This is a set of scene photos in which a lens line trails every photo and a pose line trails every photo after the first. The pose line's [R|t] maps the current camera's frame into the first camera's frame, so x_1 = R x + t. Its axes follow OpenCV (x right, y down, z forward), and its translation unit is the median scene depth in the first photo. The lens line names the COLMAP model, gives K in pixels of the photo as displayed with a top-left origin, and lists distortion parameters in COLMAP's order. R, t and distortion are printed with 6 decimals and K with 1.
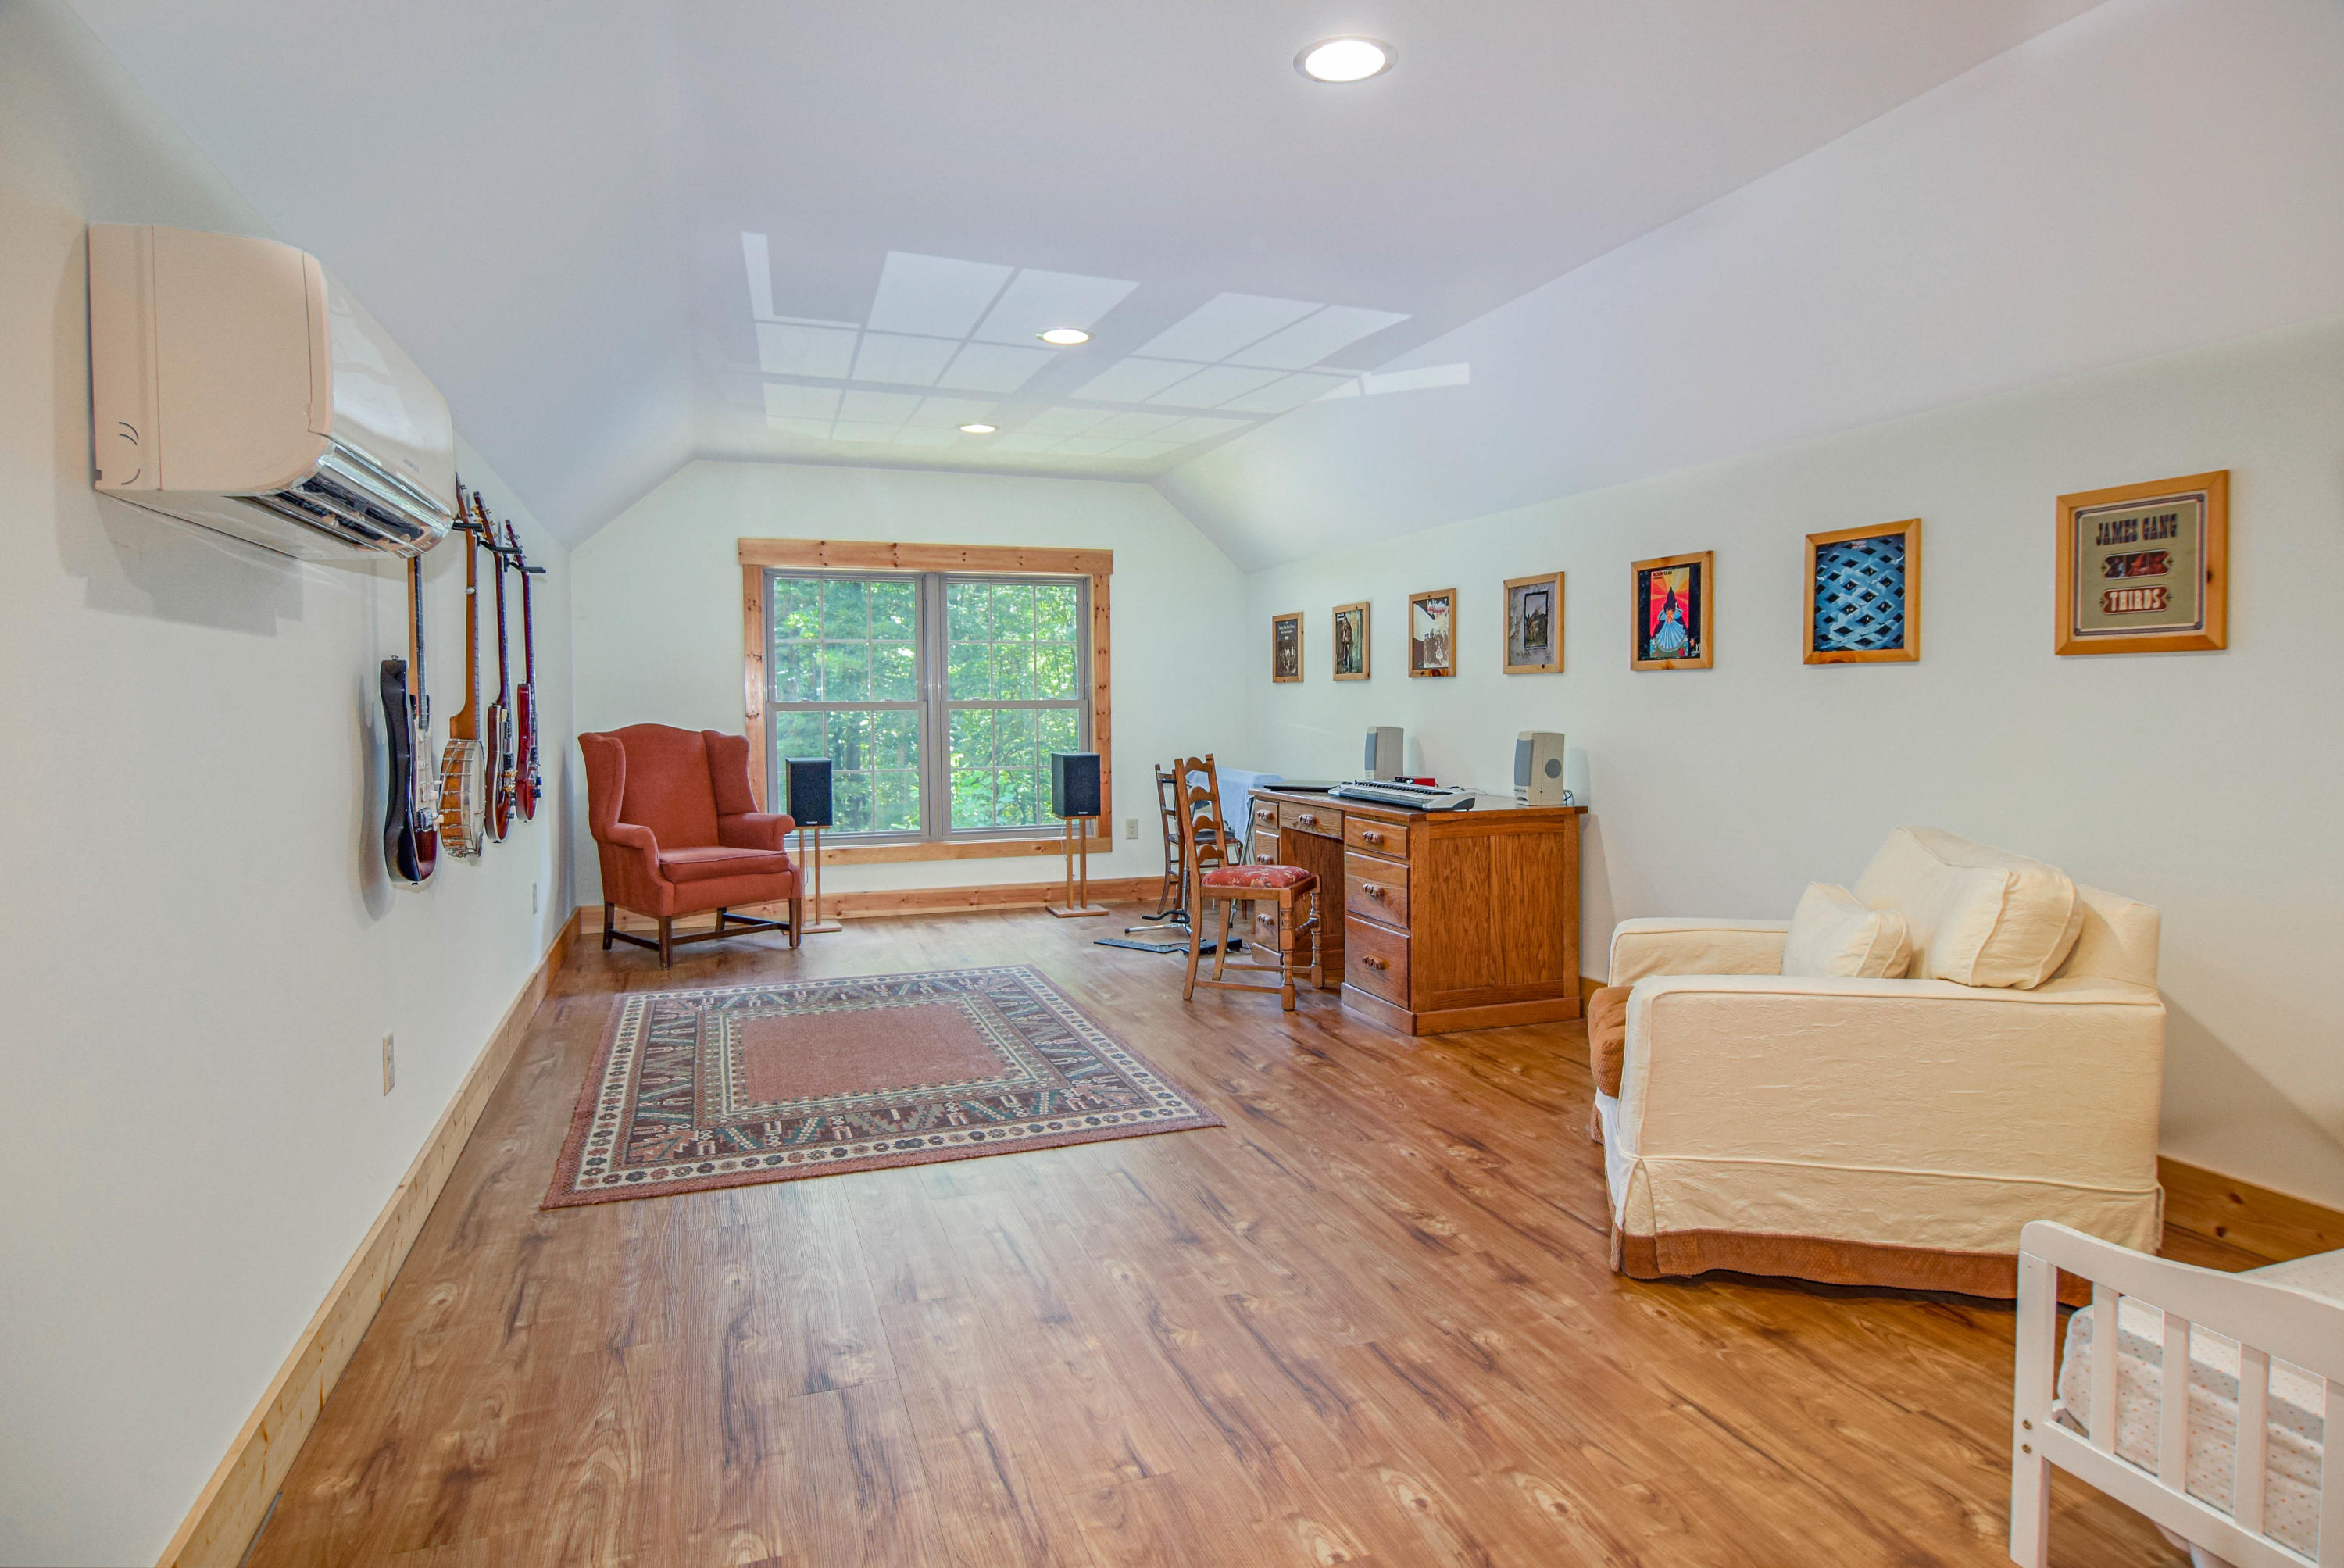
lens RADIAL K [[1370.3, 0, 1161.7], [0, 1370.3, 782.9], [0, 0, 1]] dist [0.000671, 0.000352]
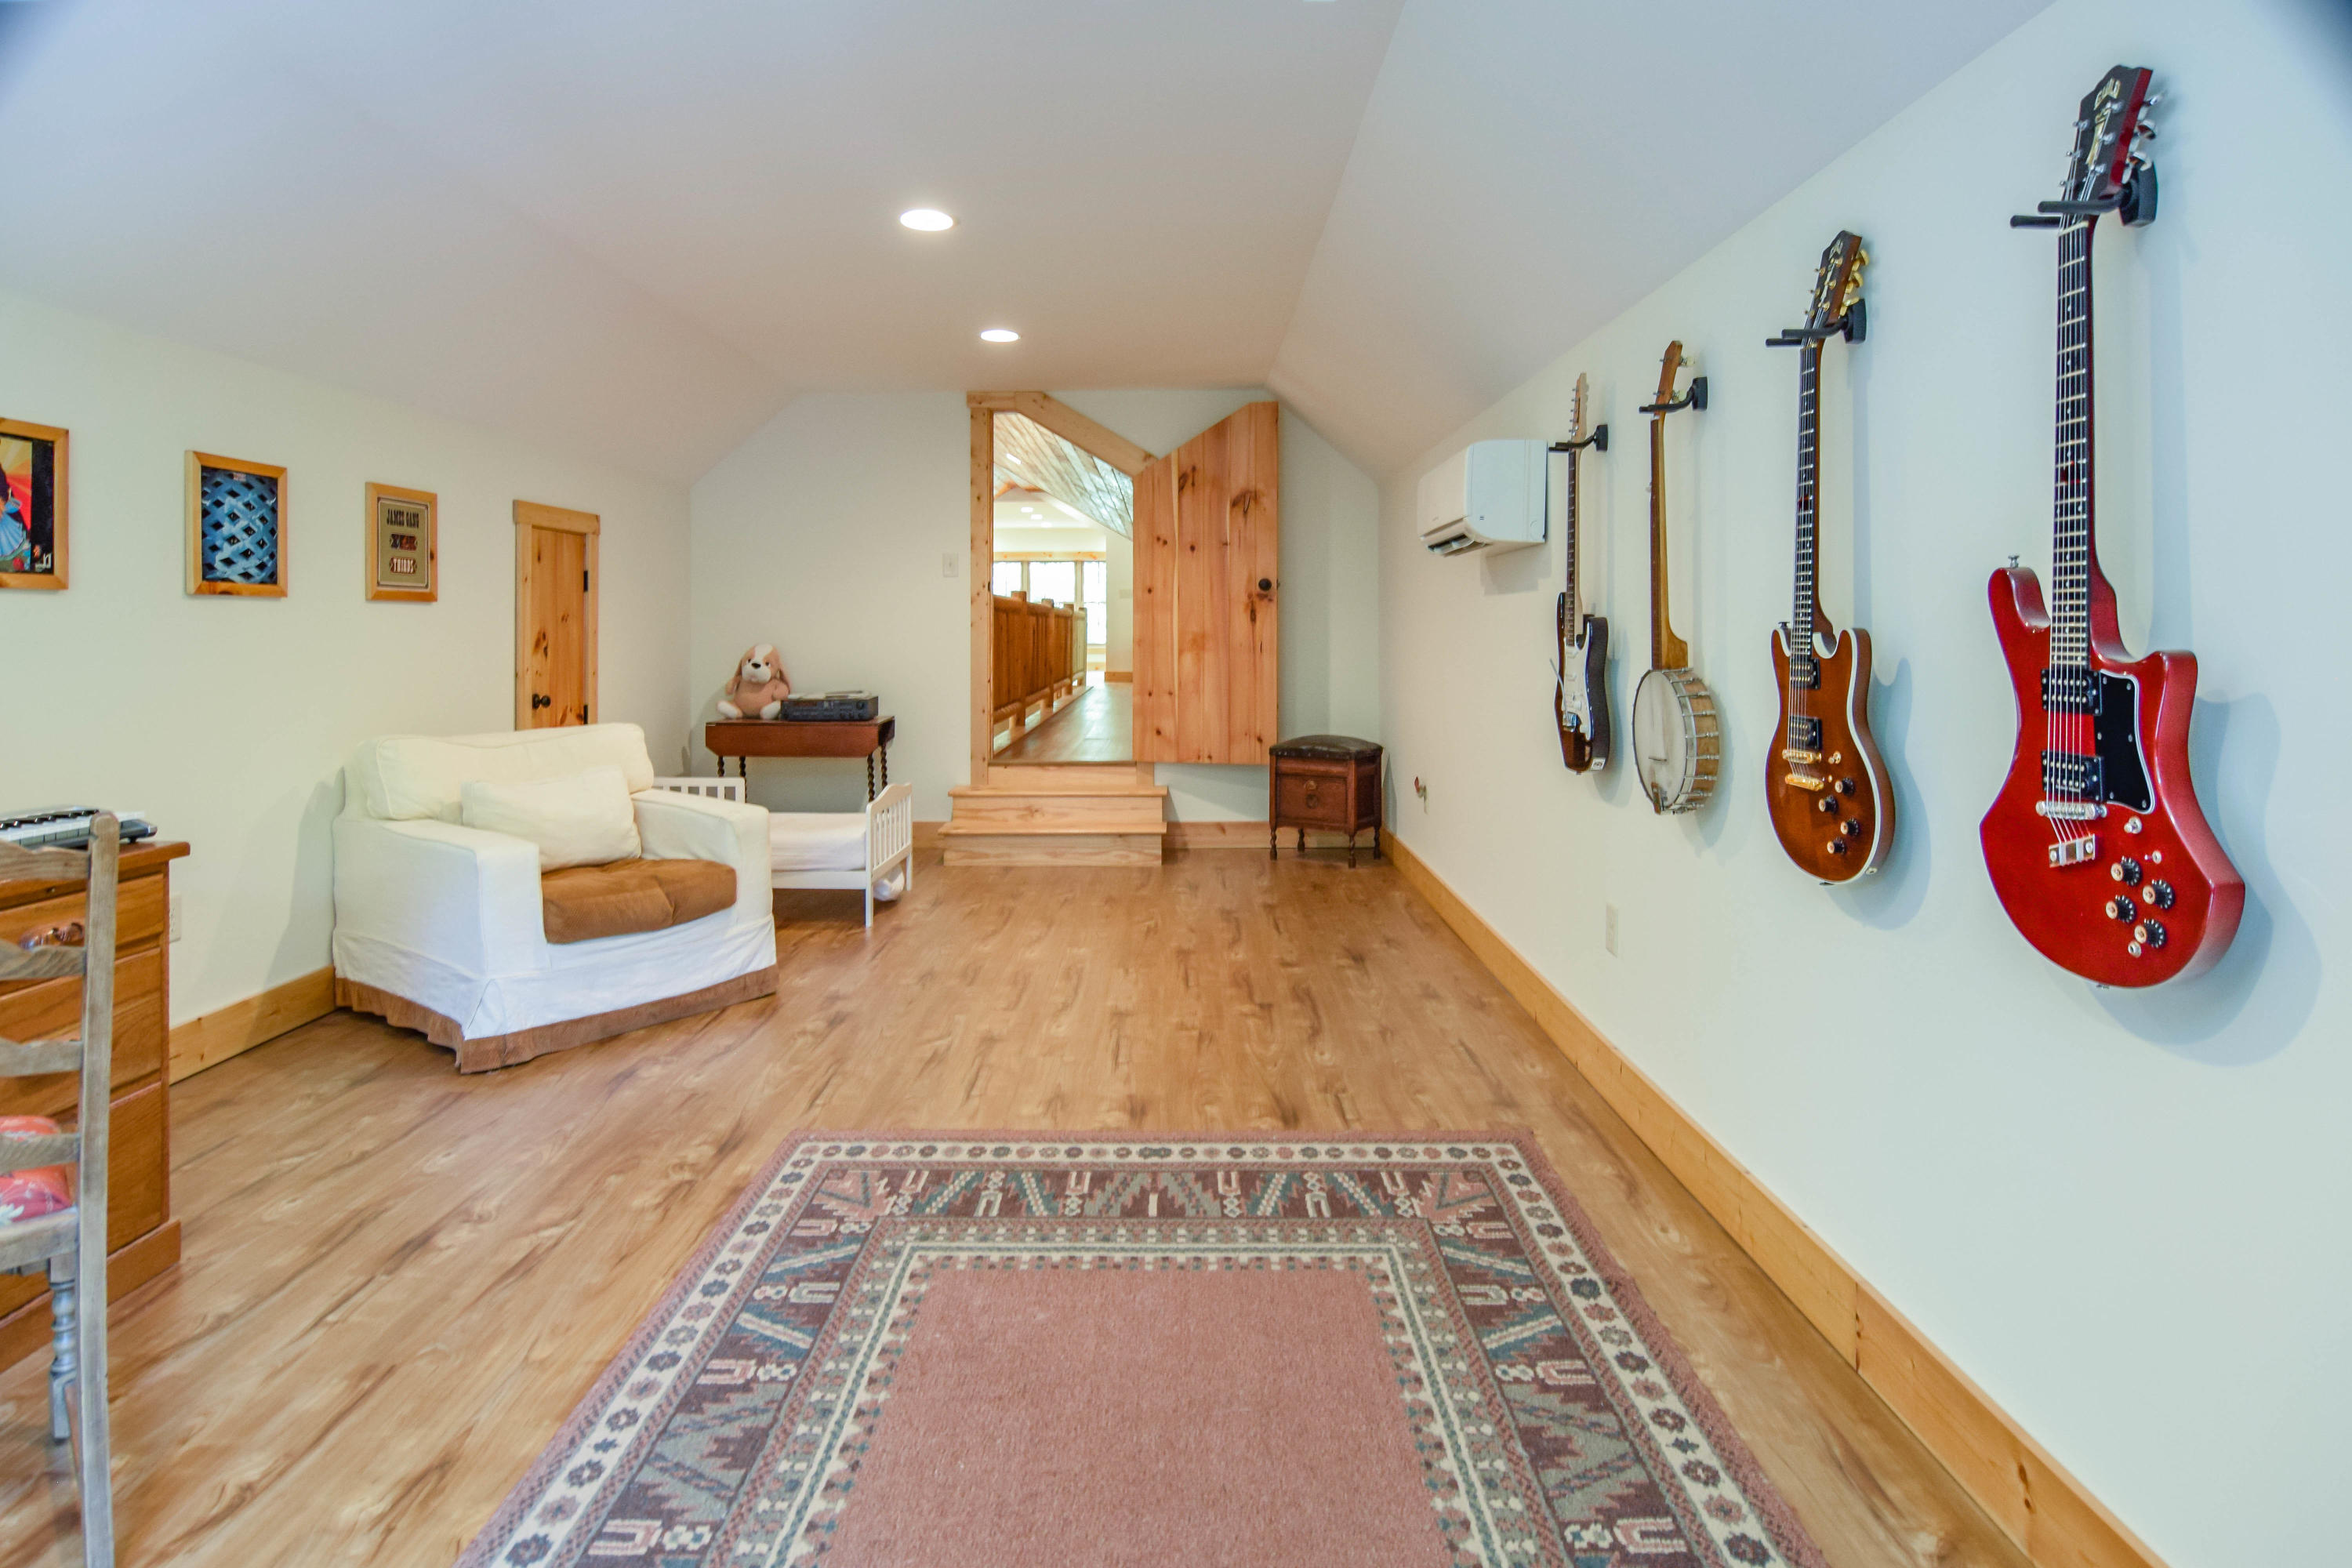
lens RADIAL K [[1375.1, 0, 1165.6], [0, 1375.1, 782.9], [0, 0, 1]] dist [0.000671, 0.000352]
pose [[-0.946963, -0.027700, 0.320148, -0.447725], [0.027720, 0.985523, 0.167263, -0.100911], [-0.320146, 0.167266, -0.932485, 1.720303]]
